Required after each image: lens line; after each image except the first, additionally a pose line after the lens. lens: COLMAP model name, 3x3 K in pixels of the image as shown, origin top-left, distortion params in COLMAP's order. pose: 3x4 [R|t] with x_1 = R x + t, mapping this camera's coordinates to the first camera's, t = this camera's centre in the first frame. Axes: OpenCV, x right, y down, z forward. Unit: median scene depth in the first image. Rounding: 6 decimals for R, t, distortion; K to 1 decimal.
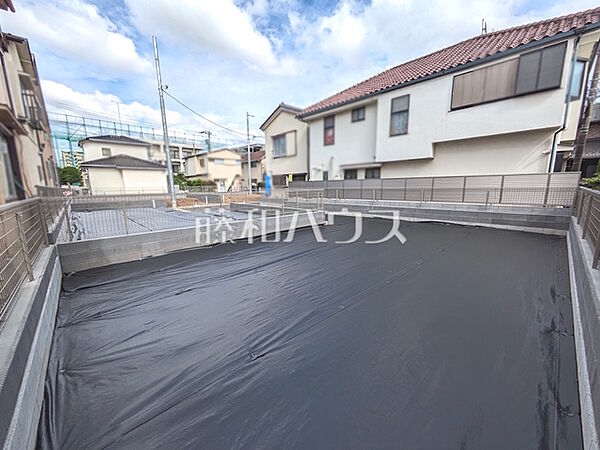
lens RADIAL K [[235.9, 0, 298.3], [0, 235.9, 227.1], [0, 0, 1]] dist [0.000666, 0.000531]
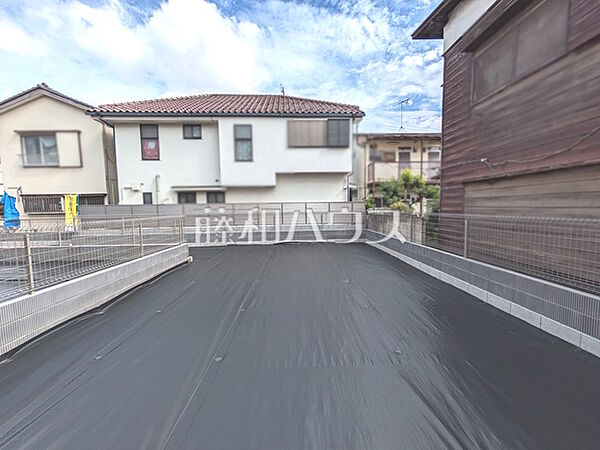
lens RADIAL K [[235.9, 0, 299.7], [0, 235.9, 226.8], [0, 0, 1]] dist [0.000666, 0.000531]
pose [[0.658674, -0.056890, 0.750275, -0.162481], [0.136893, 0.989556, -0.045147, -0.027919], [-0.739871, 0.132445, 0.659582, 0.164089]]
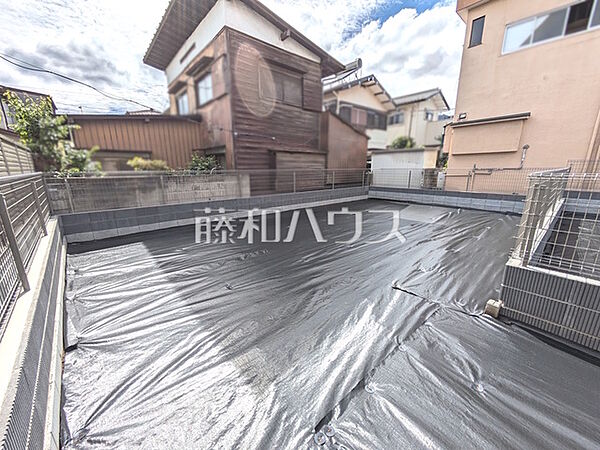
lens RADIAL K [[235.9, 0, 299.4], [0, 235.9, 224.2], [0, 0, 1]] dist [0.000666, 0.000531]
pose [[-0.999344, 0.013007, 0.033794, 0.239731], [0.025357, 0.917618, 0.396655, -0.153484], [-0.025850, 0.397252, -0.917346, 0.904407]]
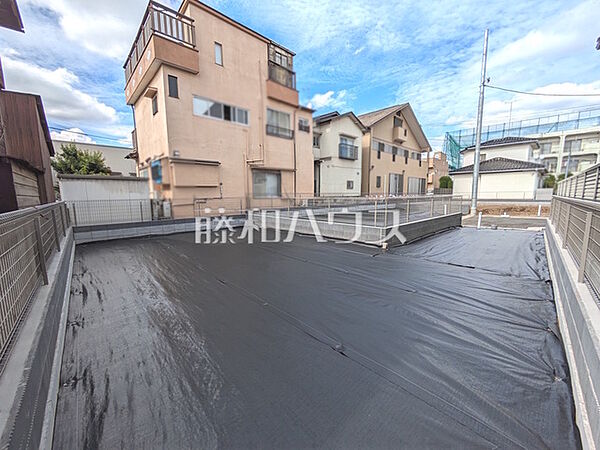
lens RADIAL K [[235.9, 0, 302.7], [0, 235.9, 224.0], [0, 0, 1]] dist [0.000666, 0.000531]
pose [[0.016586, 0.137393, -0.990378, 0.595747], [-0.162642, 0.977693, 0.132910, -0.099938], [0.986546, 0.158872, 0.038562, 0.549823]]
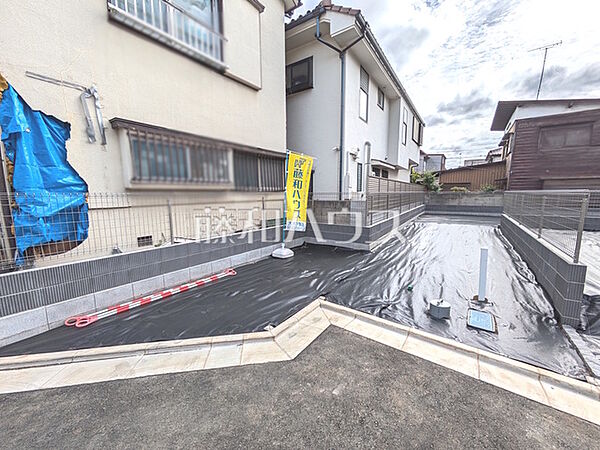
lens RADIAL K [[235.9, 0, 298.7], [0, 235.9, 224.5], [0, 0, 1]] dist [0.000666, 0.000531]
pose [[-0.196968, -0.119220, 0.973134, -0.489264], [0.176227, 0.972107, 0.154763, -0.239200], [-0.964442, 0.201976, -0.170464, 1.465225]]
